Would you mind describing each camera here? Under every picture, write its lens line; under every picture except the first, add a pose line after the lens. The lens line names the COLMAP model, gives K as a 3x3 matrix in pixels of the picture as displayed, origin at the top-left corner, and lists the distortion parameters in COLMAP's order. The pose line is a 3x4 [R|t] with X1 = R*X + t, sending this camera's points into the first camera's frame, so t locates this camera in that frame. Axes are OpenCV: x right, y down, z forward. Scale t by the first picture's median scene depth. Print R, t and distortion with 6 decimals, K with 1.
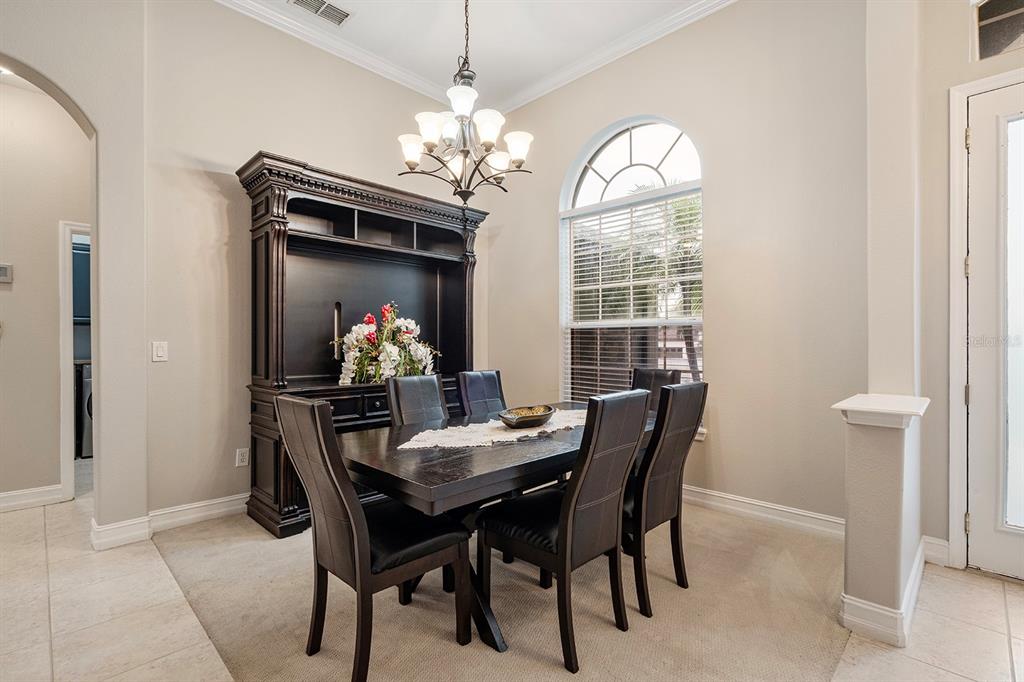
lens RADIAL K [[474.6, 0, 513.0], [0, 474.6, 341.0], [0, 0, 1]] dist [-0.000623, 0.000082]
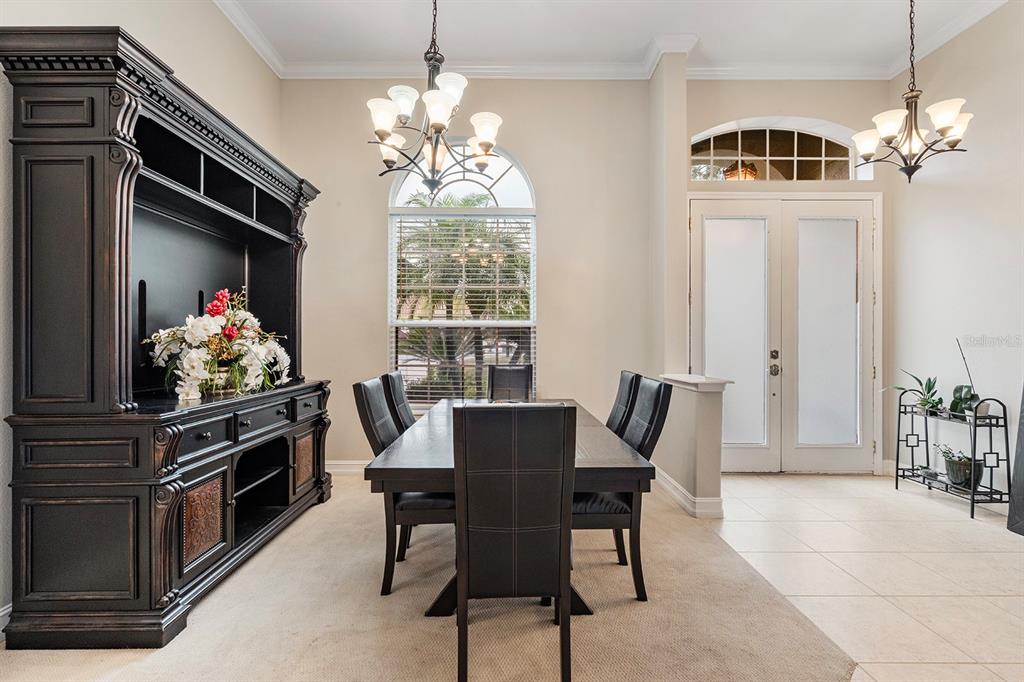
lens RADIAL K [[469.2, 0, 510.1], [0, 469.2, 340.8], [0, 0, 1]] dist [-0.003319, 0.000523]
pose [[0.707940, 0.002383, 0.706268, -0.495953], [-0.003057, 0.999995, -0.000310, 0.001974], [-0.706266, -0.001940, 0.707944, 0.180578]]
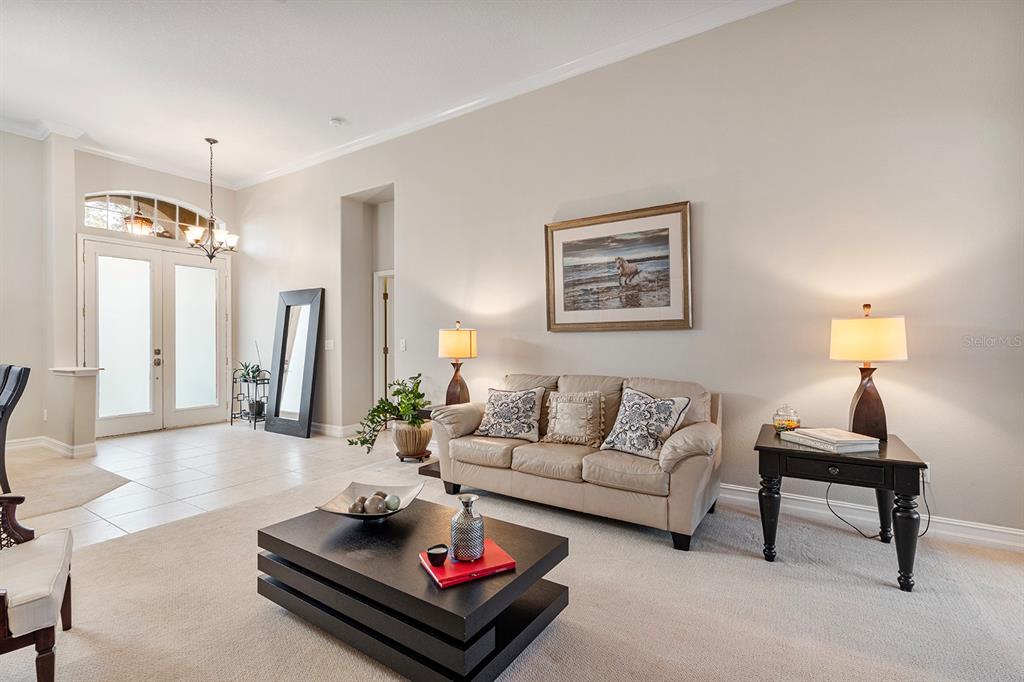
lens RADIAL K [[475.2, 0, 511.3], [0, 475.2, 341.7], [0, 0, 1]] dist [0.017451, 0.000209]
pose [[-0.188097, 0.001681, 0.982149, -1.244891], [0.003781, 0.999992, -0.000988, 0.001984], [-0.982143, 0.003528, -0.188101, -0.434494]]
